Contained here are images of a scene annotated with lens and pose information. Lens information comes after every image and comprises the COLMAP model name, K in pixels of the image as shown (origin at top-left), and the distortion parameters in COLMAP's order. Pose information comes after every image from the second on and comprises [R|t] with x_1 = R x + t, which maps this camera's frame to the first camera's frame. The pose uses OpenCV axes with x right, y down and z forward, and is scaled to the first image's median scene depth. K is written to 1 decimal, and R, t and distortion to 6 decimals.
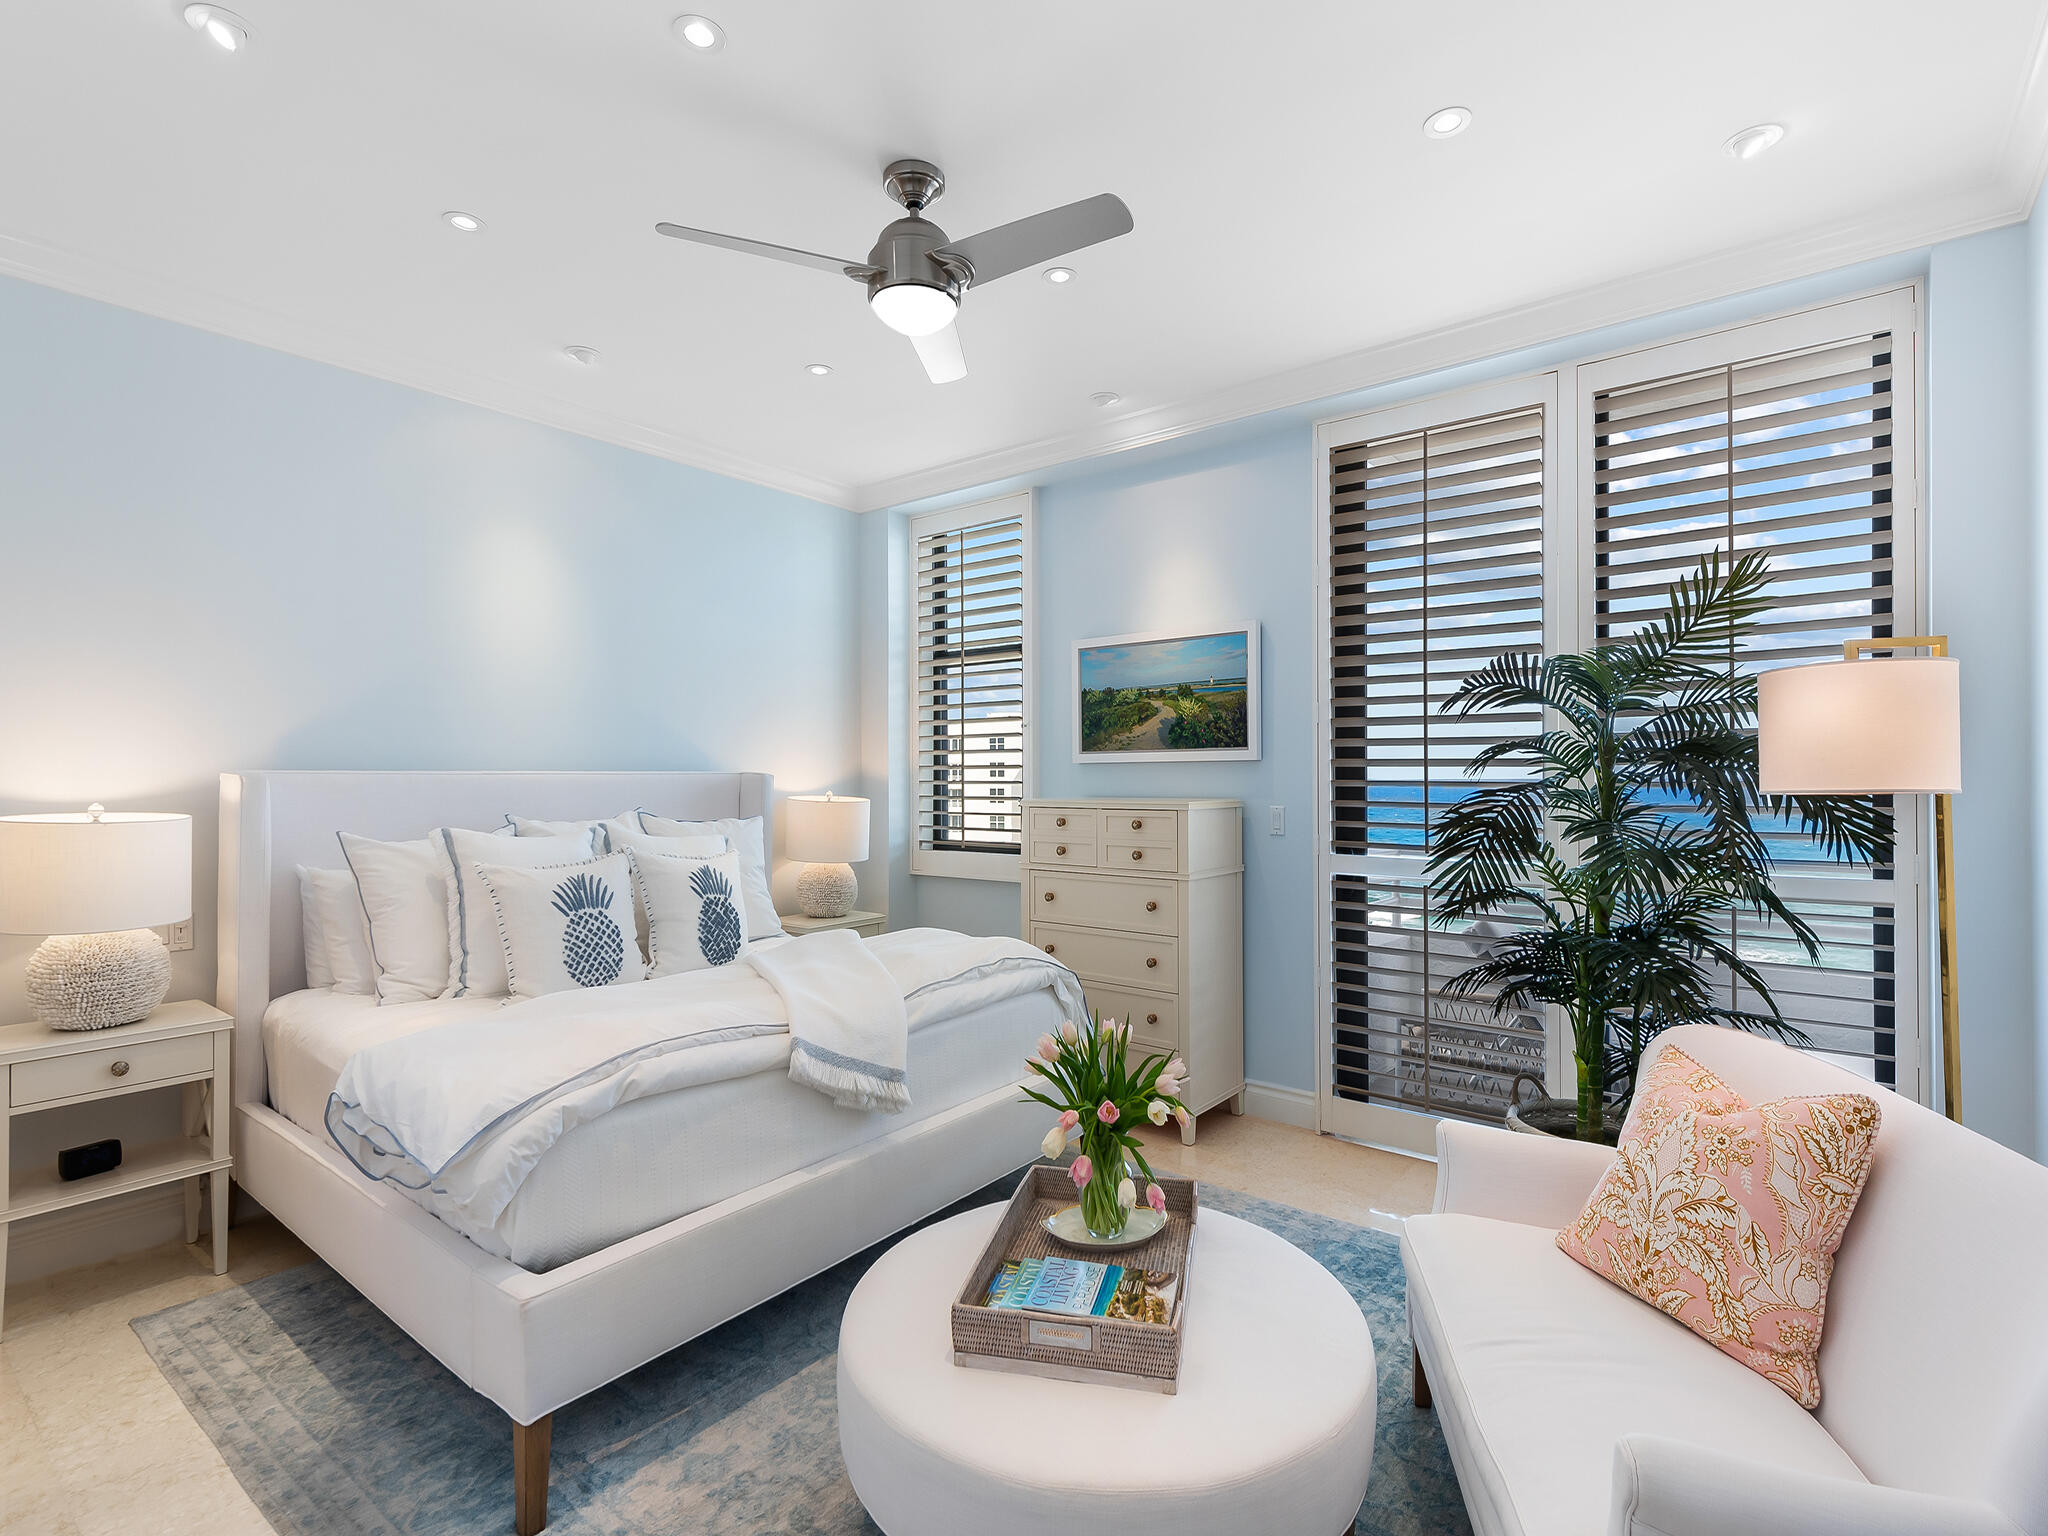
lens RADIAL K [[971.7, 0, 996.9], [0, 971.7, 773.8], [0, 0, 1]] dist [0.013785, -0.003287]
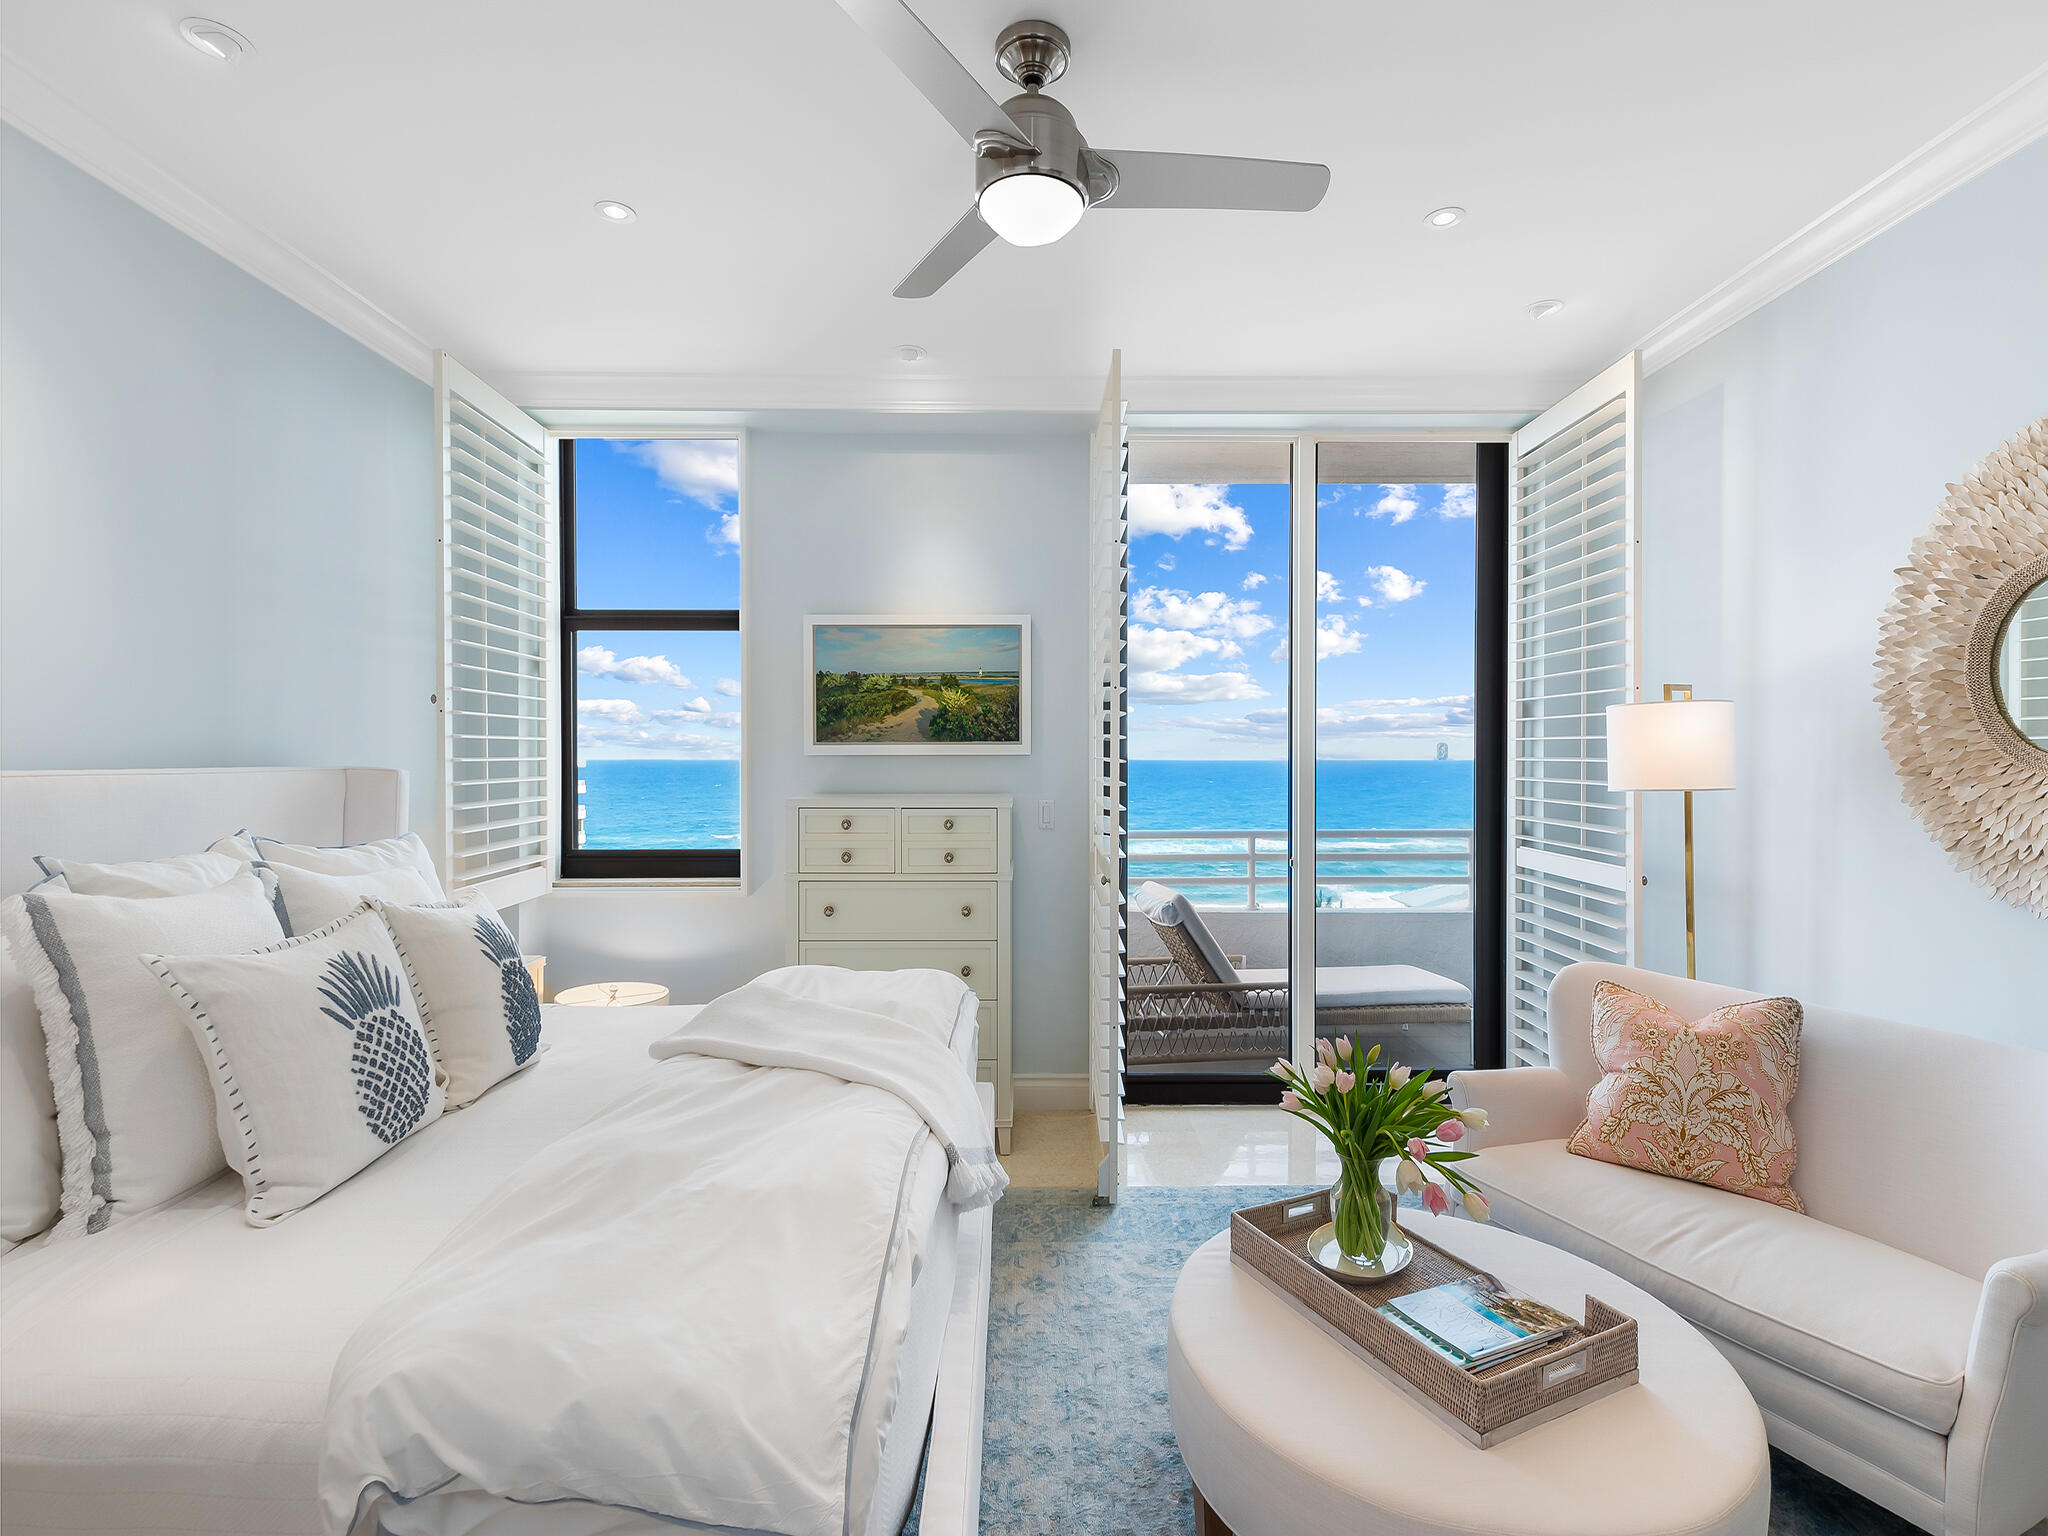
lens RADIAL K [[971.7, 0, 1028.3], [0, 971.7, 768.0], [0, 0, 1]] dist [0.013785, -0.003287]
pose [[0.776068, -0.003021, 0.630642, -0.480625], [-0.005003, 0.999928, 0.010946, -0.015266], [-0.630630, -0.011649, 0.775997, 0.294754]]
